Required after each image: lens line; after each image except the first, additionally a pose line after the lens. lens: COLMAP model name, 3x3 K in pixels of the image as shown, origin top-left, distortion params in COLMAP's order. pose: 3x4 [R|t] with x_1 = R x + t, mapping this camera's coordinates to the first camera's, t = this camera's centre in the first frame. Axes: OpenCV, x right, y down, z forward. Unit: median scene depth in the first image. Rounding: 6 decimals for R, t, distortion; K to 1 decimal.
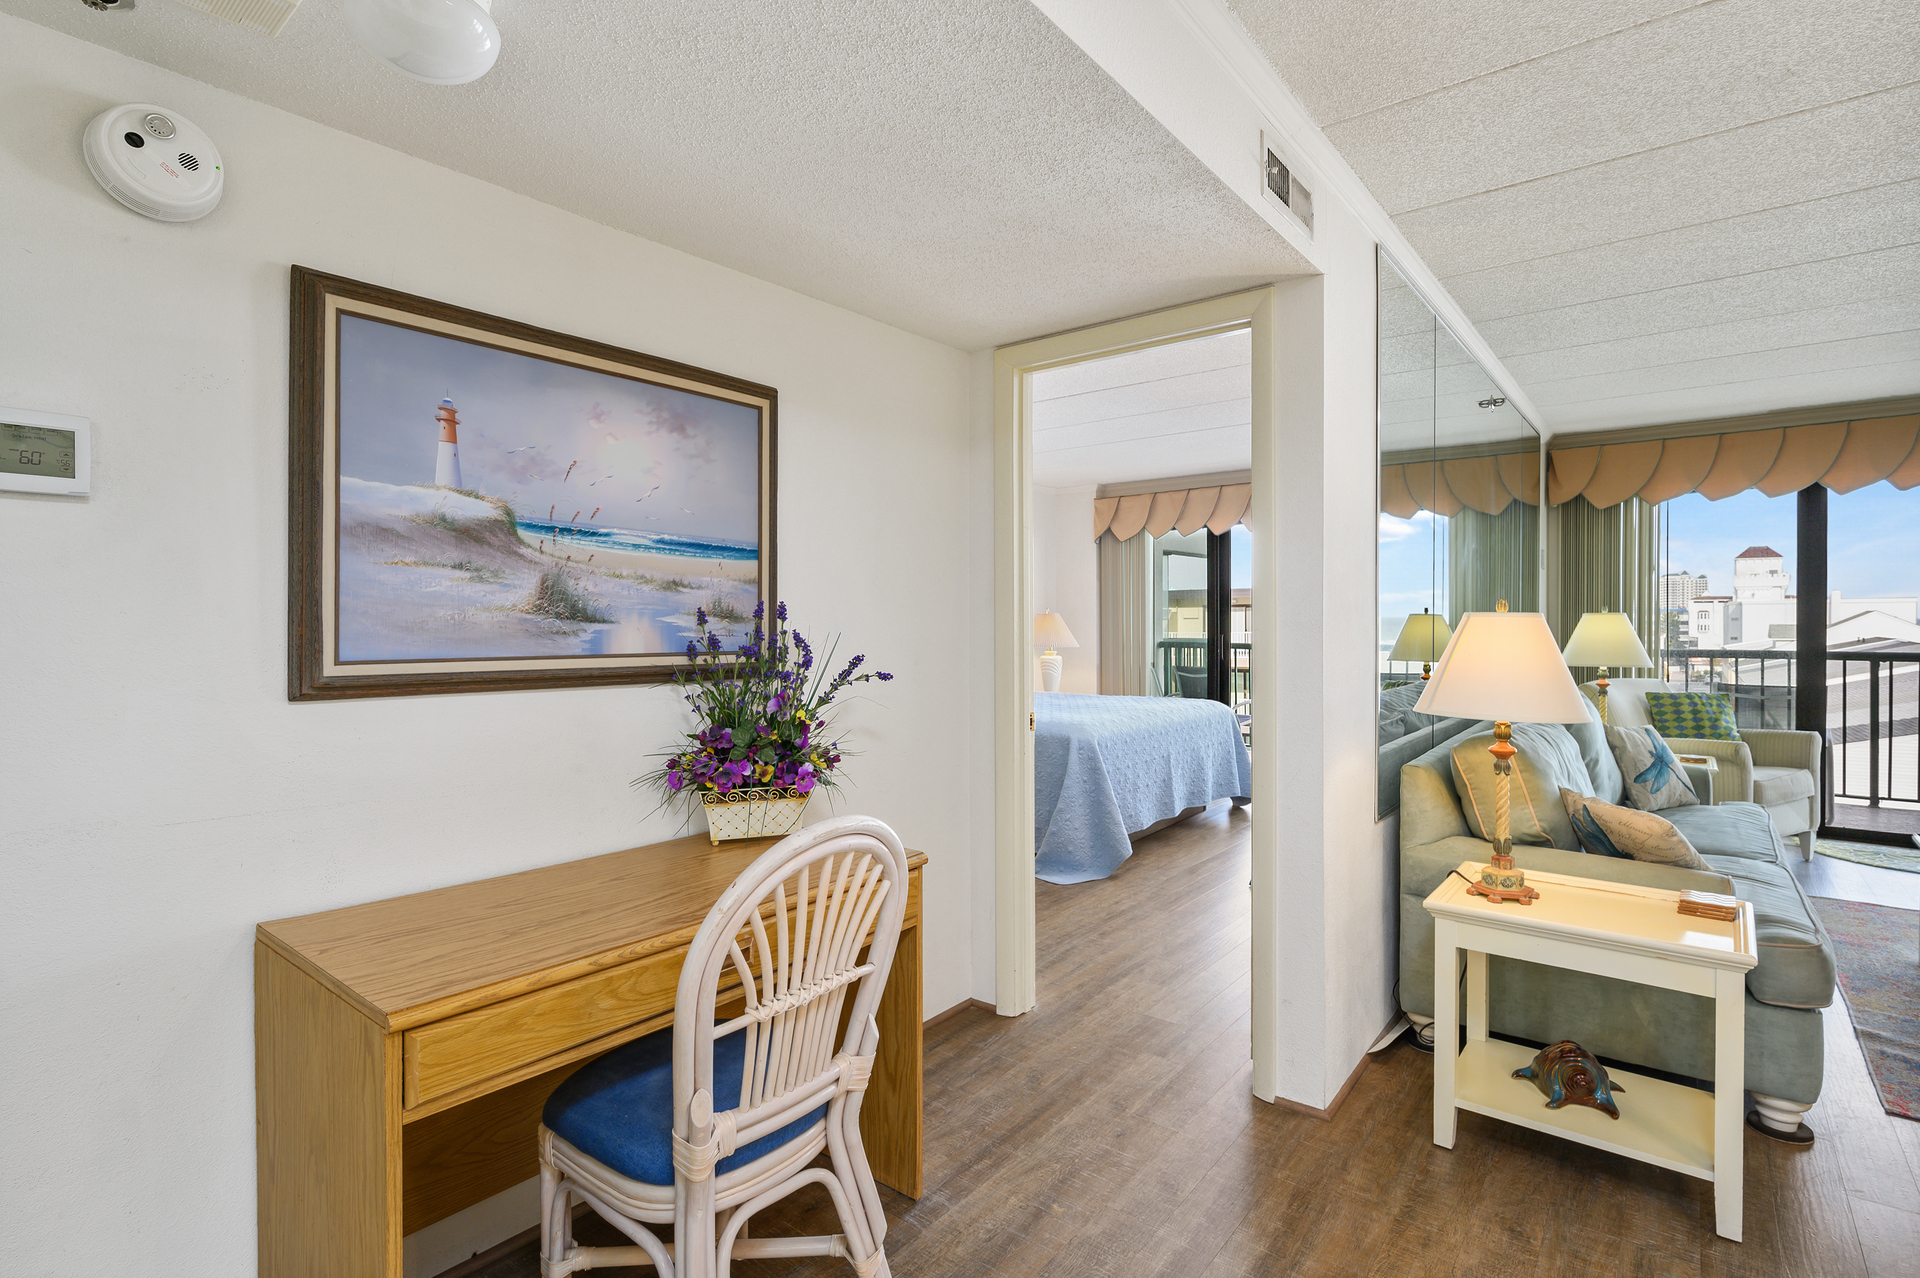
lens RADIAL K [[912.2, 0, 969.3], [0, 912.2, 627.9], [0, 0, 1]] dist [-0.003395, 0.000598]
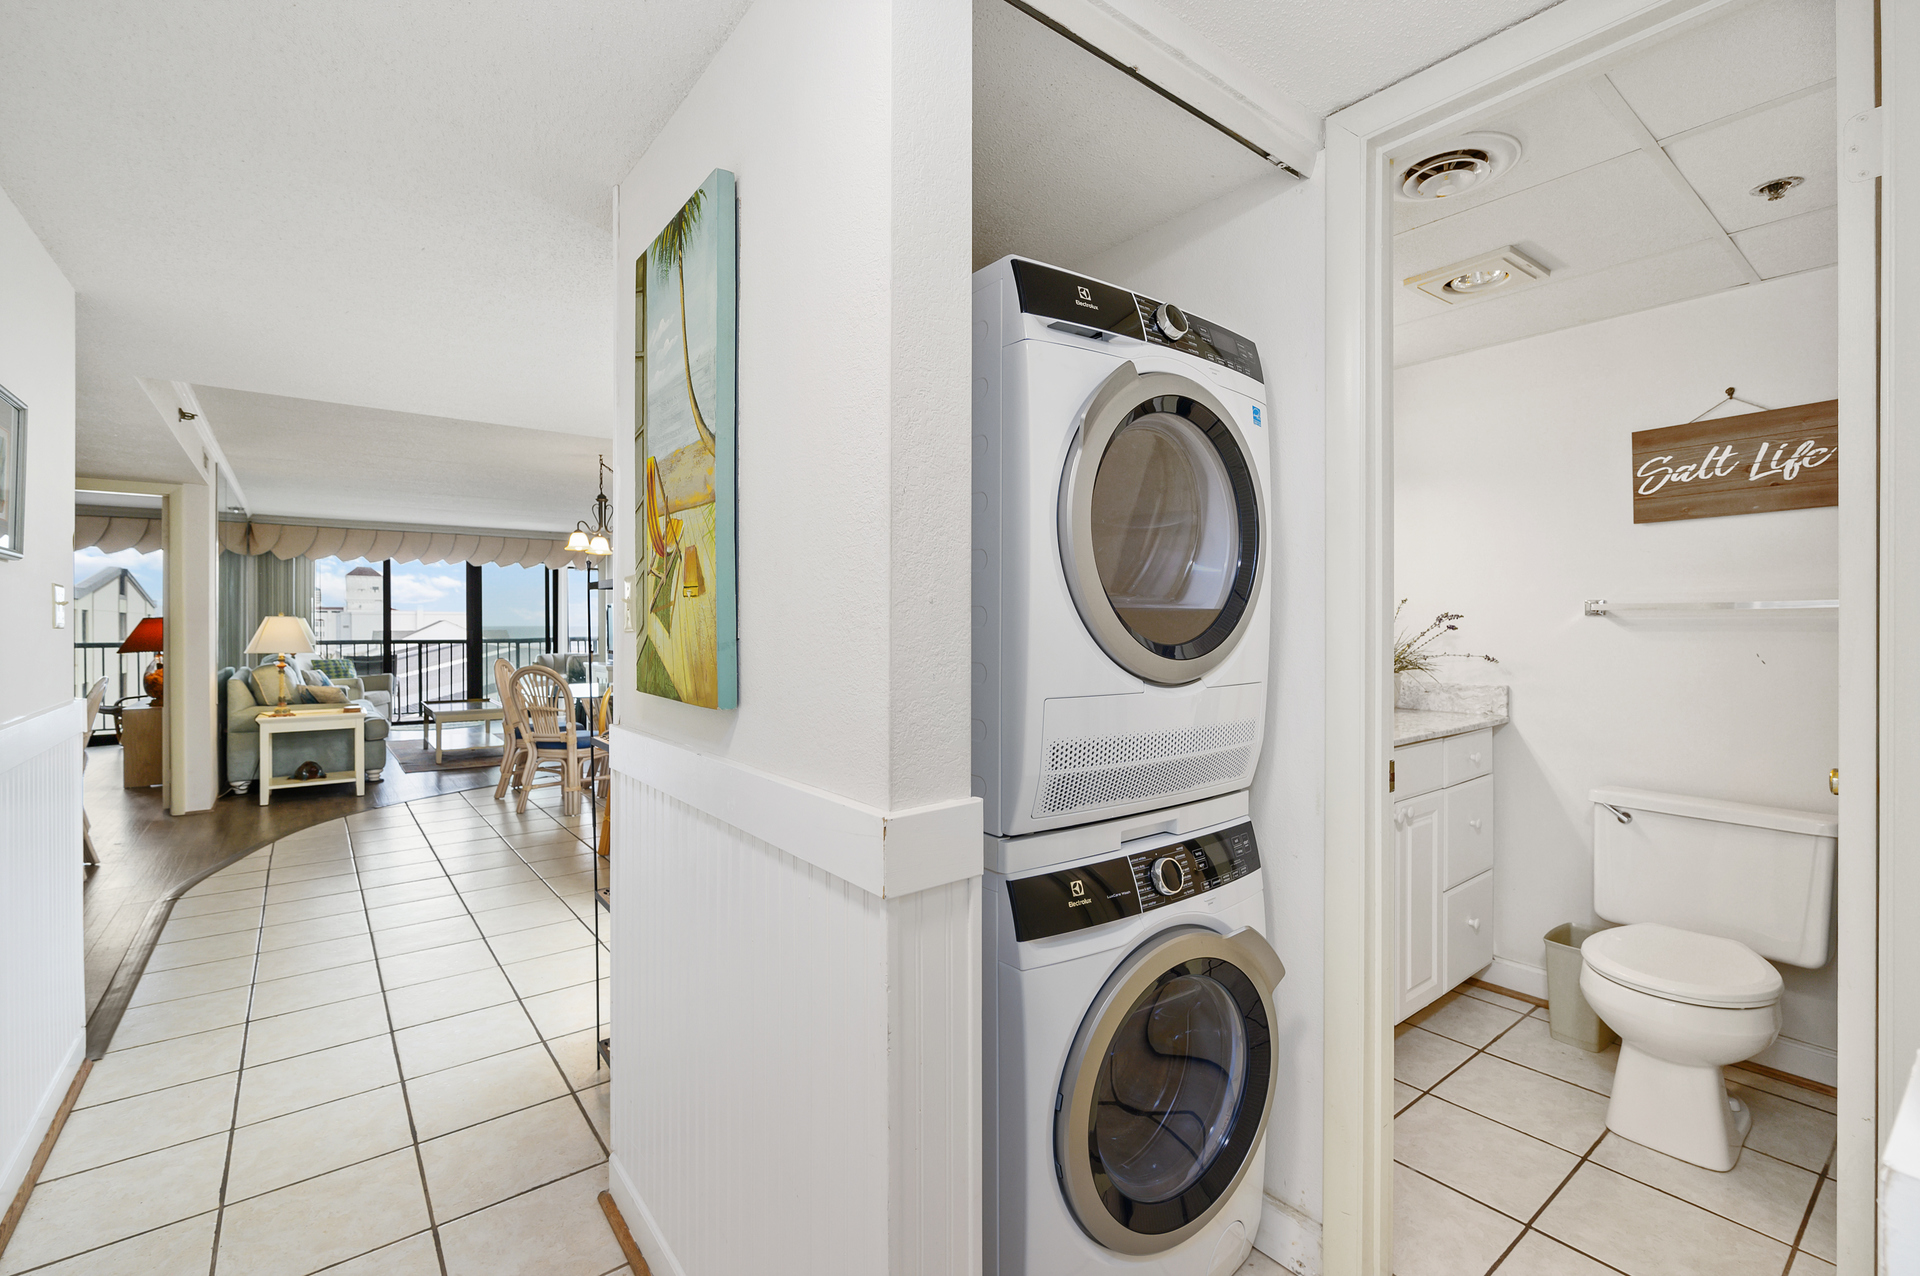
lens RADIAL K [[830.5, 0, 964.8], [0, 830.5, 627.5], [0, 0, 1]] dist [0.000396, 0.000913]
pose [[0.228370, -0.003465, 0.973568, -0.650307], [0.012623, 0.999920, 0.000598, 0.019672], [-0.973492, 0.012153, 0.228396, -0.746807]]
